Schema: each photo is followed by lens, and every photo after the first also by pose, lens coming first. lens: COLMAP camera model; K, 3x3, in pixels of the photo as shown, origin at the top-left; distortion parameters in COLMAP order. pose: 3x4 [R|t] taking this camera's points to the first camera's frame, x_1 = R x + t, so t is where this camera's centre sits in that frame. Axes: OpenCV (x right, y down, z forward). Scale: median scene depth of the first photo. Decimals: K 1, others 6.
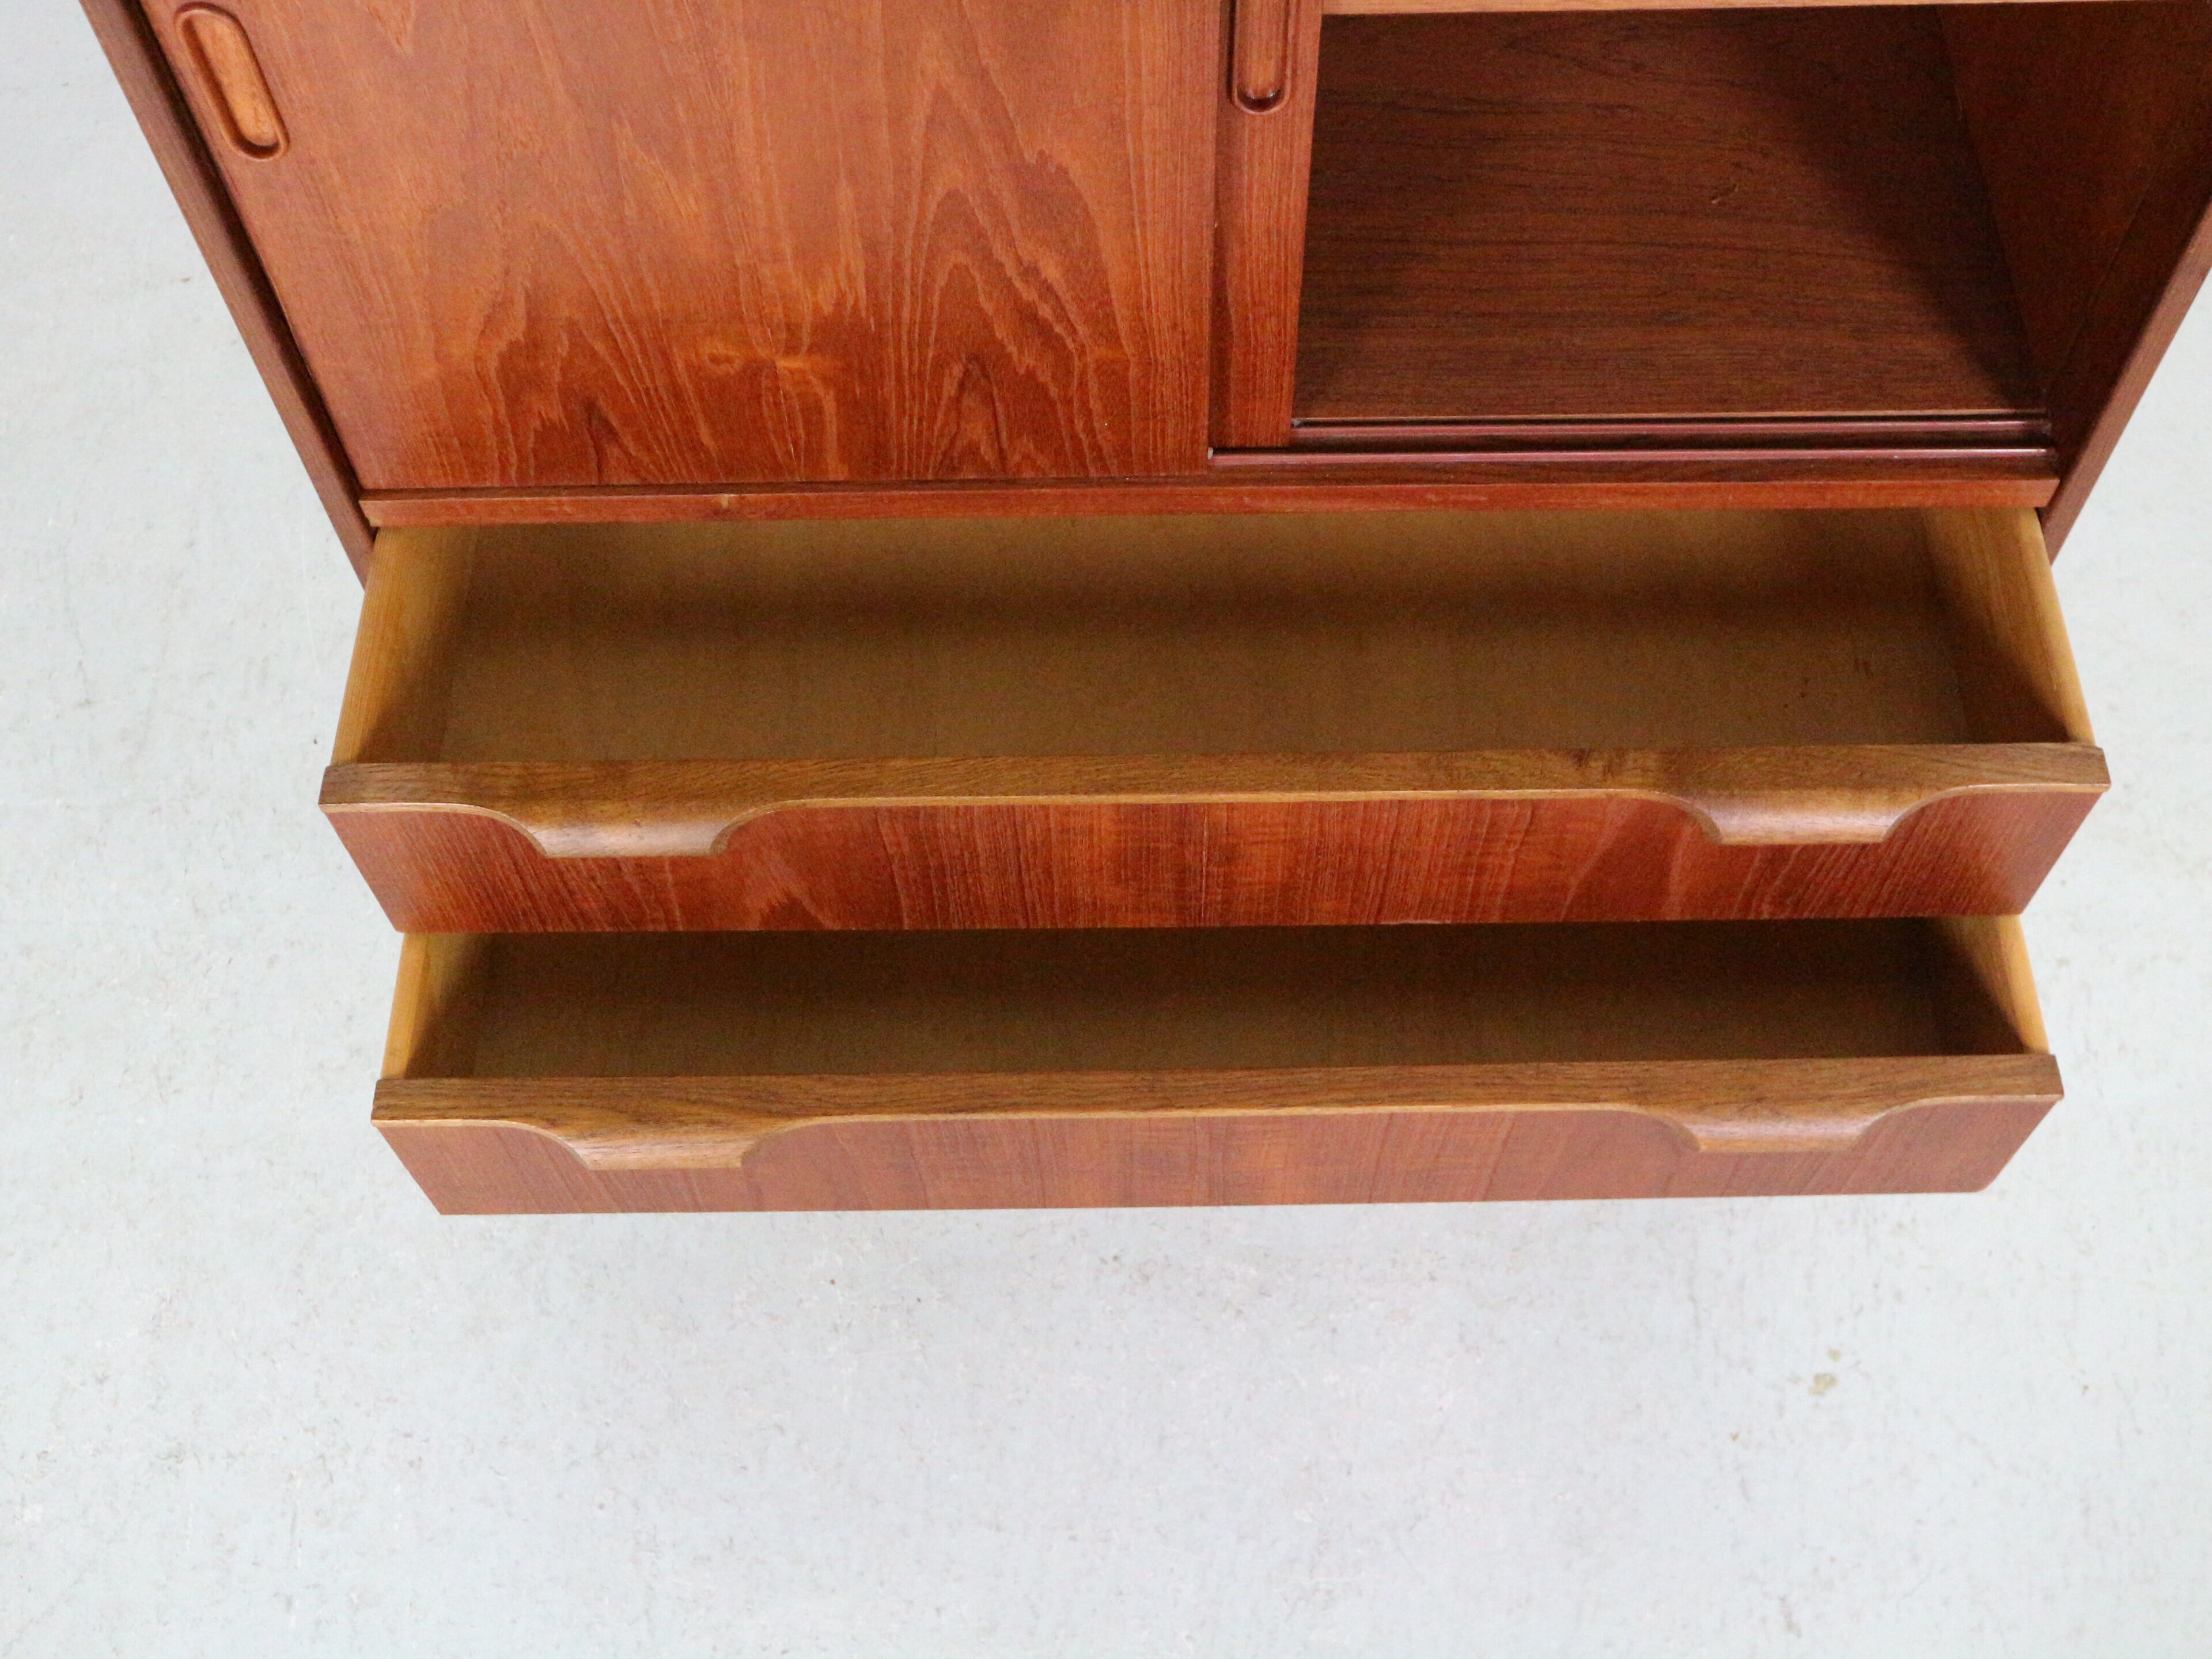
lens RADIAL K [[2354.8, 0, 1110.2], [0, 2354.8, 833.3], [0, 0, 1]] dist [-0.019760, 0.000000]
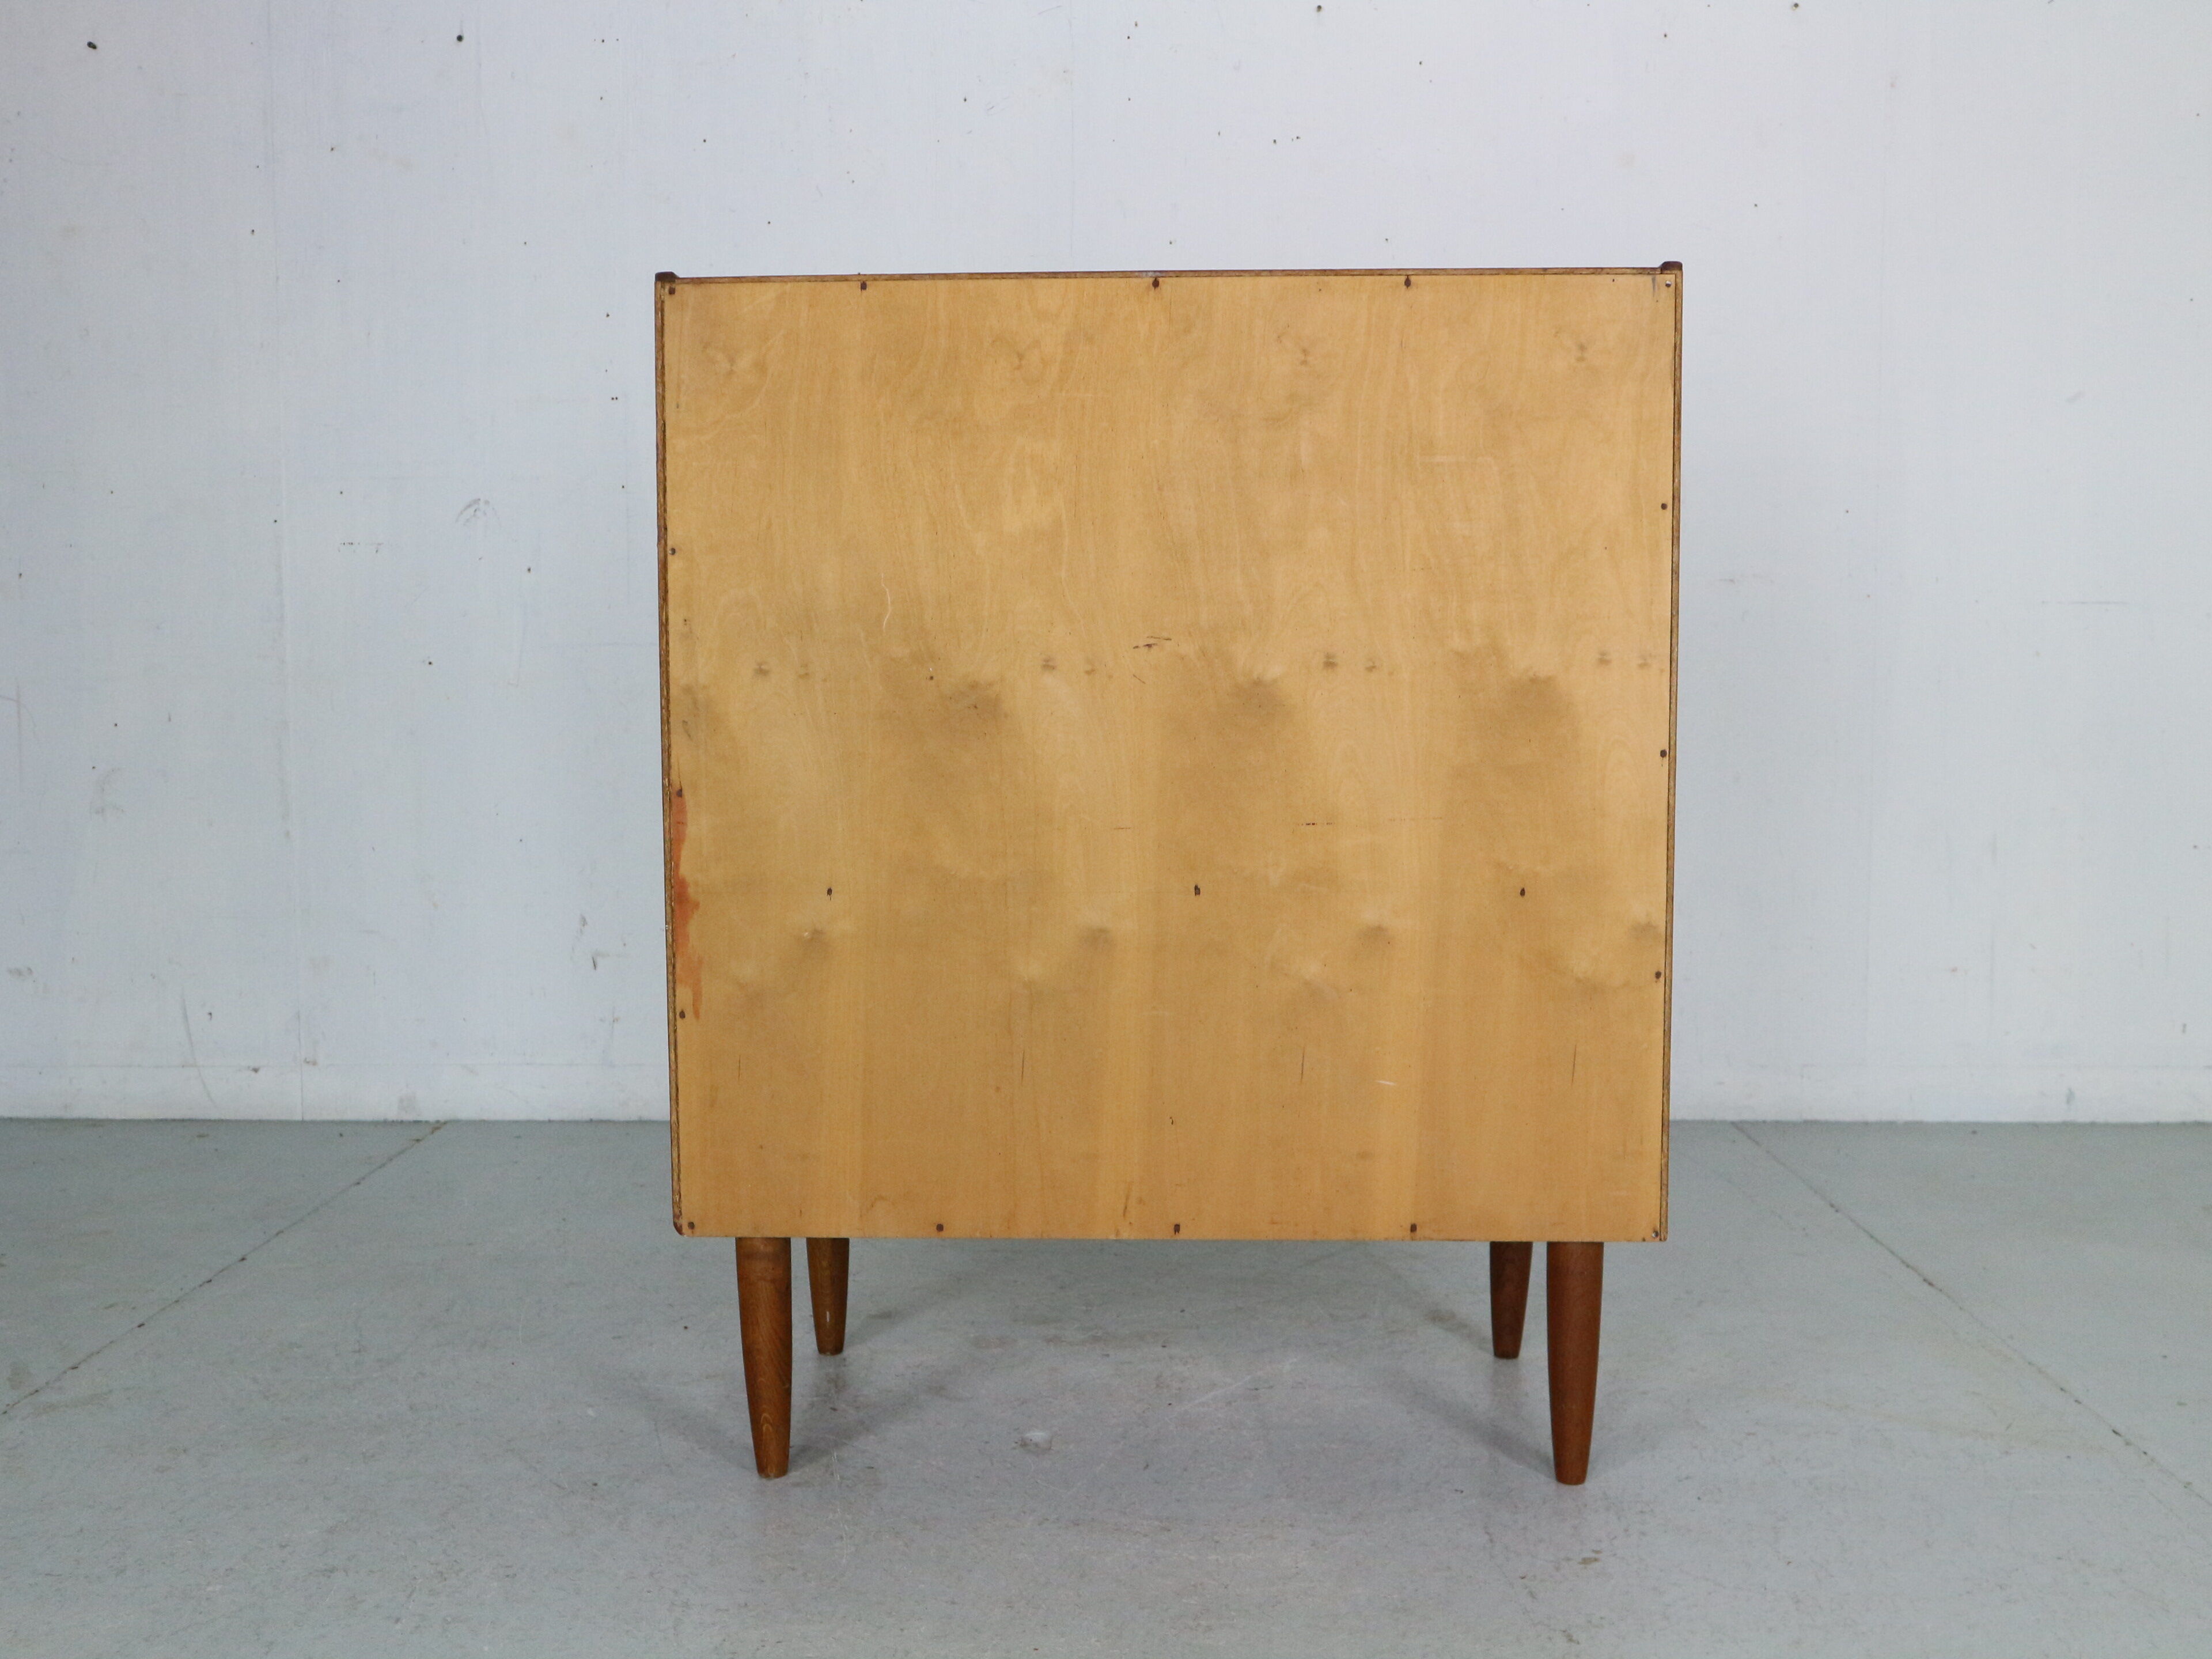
lens RADIAL K [[2185.9, 0, 1099.2], [0, 2185.9, 835.3], [0, 0, 1]] dist [-0.034613, 0.000000]
pose [[0.999563, 0.015350, -0.025246, 0.056157], [-0.029440, 0.589955, -0.806899, 1.009642], [0.002508, 0.807290, 0.590150, -0.045738]]
